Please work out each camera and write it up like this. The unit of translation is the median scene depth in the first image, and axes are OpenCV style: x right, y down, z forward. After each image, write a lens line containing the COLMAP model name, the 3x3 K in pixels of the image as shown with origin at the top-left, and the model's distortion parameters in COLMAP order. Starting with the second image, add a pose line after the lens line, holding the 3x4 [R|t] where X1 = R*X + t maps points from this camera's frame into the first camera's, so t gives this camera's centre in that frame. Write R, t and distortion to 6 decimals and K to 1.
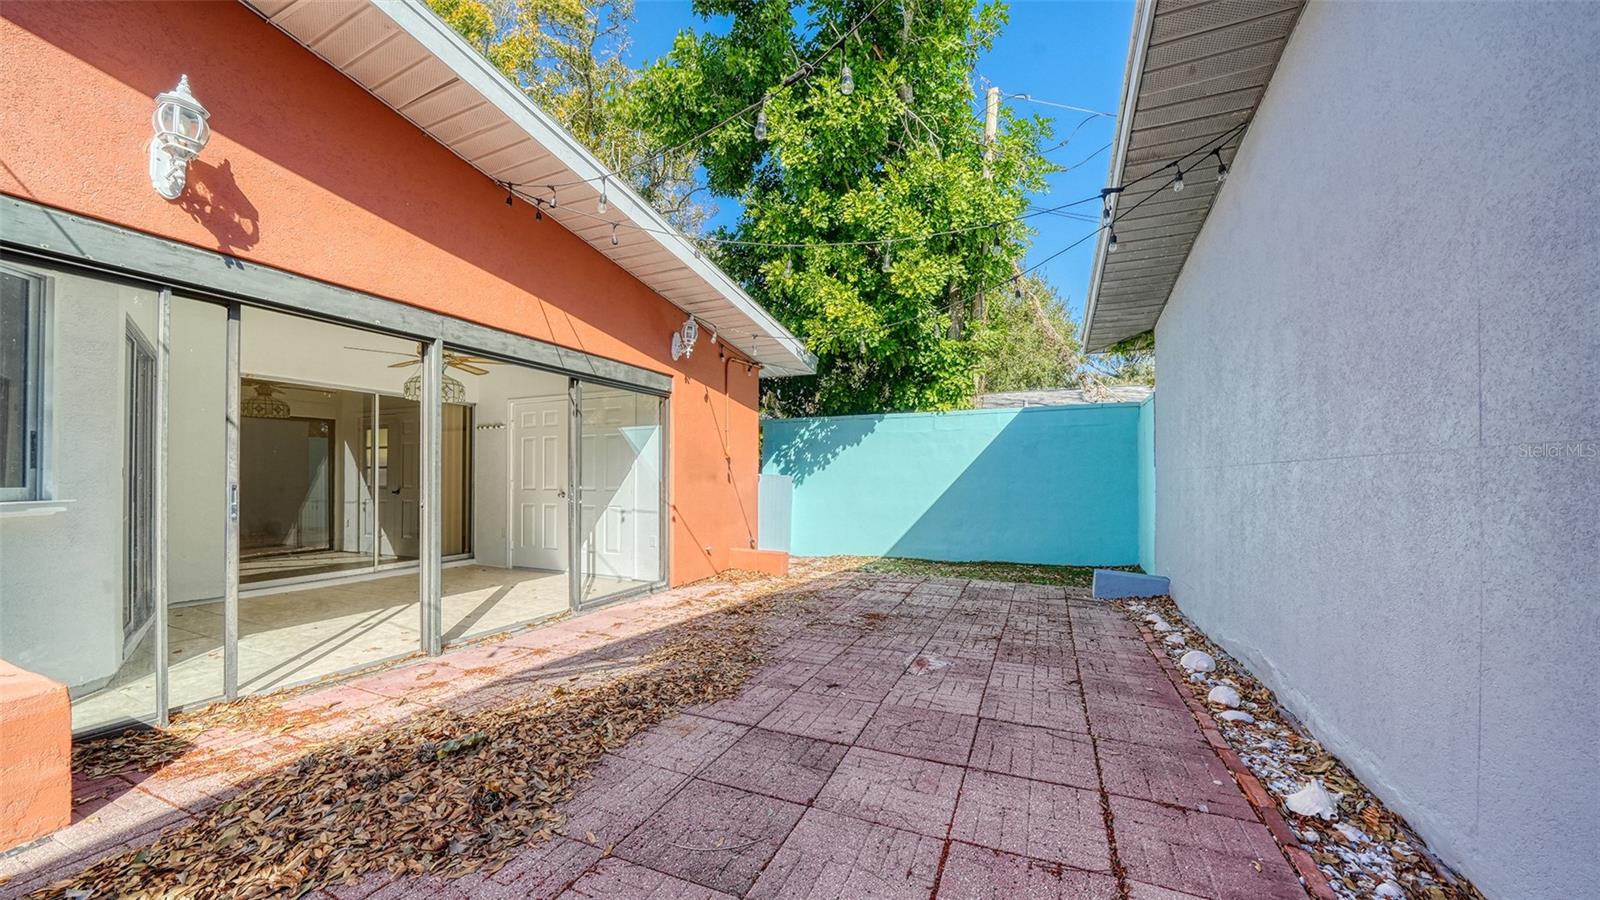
lens RADIAL K [[548.4, 0, 800.0], [0, 548.4, 450.0], [0, 0, 1]] dist [0.000217, 0.000053]
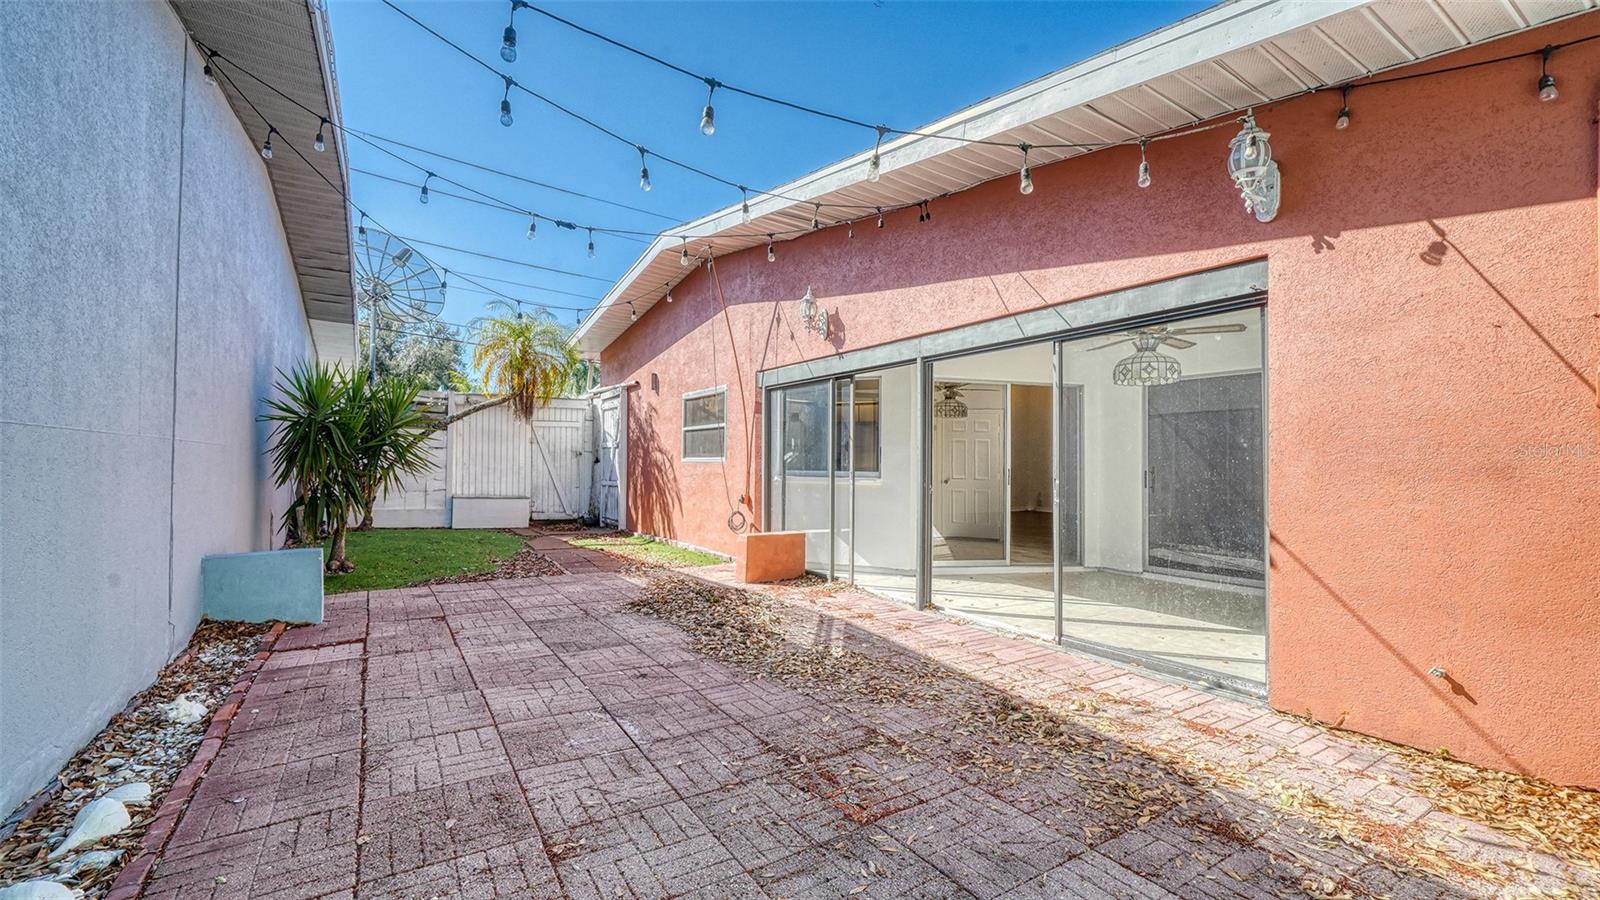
lens RADIAL K [[682.1, 0, 800.0], [0, 682.1, 450.0], [0, 0, 1]] dist [-0.000823, -0.000014]
pose [[-0.559773, -0.033686, -0.827961, 0.833330], [0.022179, 0.998206, -0.055607, 0.096941], [0.828349, -0.049491, -0.558022, 1.752955]]
